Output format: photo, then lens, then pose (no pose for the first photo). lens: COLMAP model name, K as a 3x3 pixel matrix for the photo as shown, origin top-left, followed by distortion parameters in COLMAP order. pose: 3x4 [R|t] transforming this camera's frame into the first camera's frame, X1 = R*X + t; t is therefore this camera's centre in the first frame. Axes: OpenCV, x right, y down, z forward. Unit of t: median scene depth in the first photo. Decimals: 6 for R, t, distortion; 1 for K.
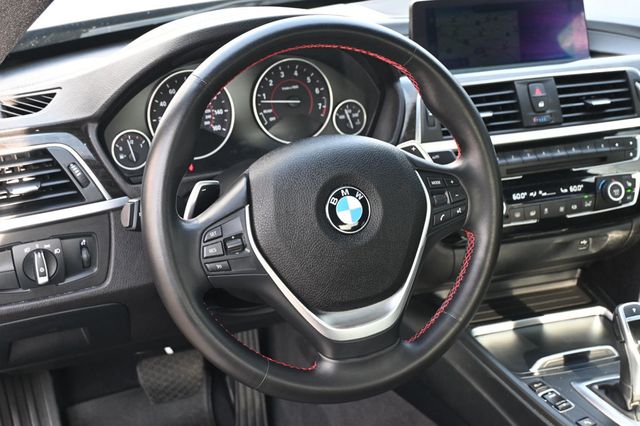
lens RADIAL K [[917.6, 0, 319.1], [0, 917.6, 208.1], [0, 0, 1]] dist [0.006433, 0.000000]
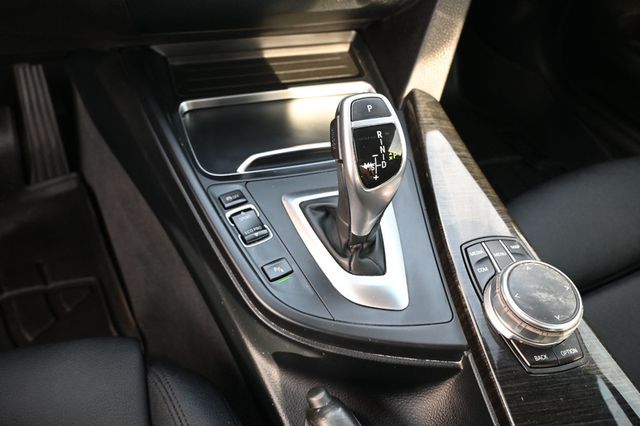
lens RADIAL K [[479.3, 0, 319.3], [0, 479.3, 213.0], [0, 0, 1]] dist [-0.000271, -0.001646]
pose [[0.994450, 0.062997, 0.084262, 0.234094], [-0.092160, 0.907935, 0.408853, 0.043317], [-0.050748, -0.414349, 0.908702, 0.568948]]
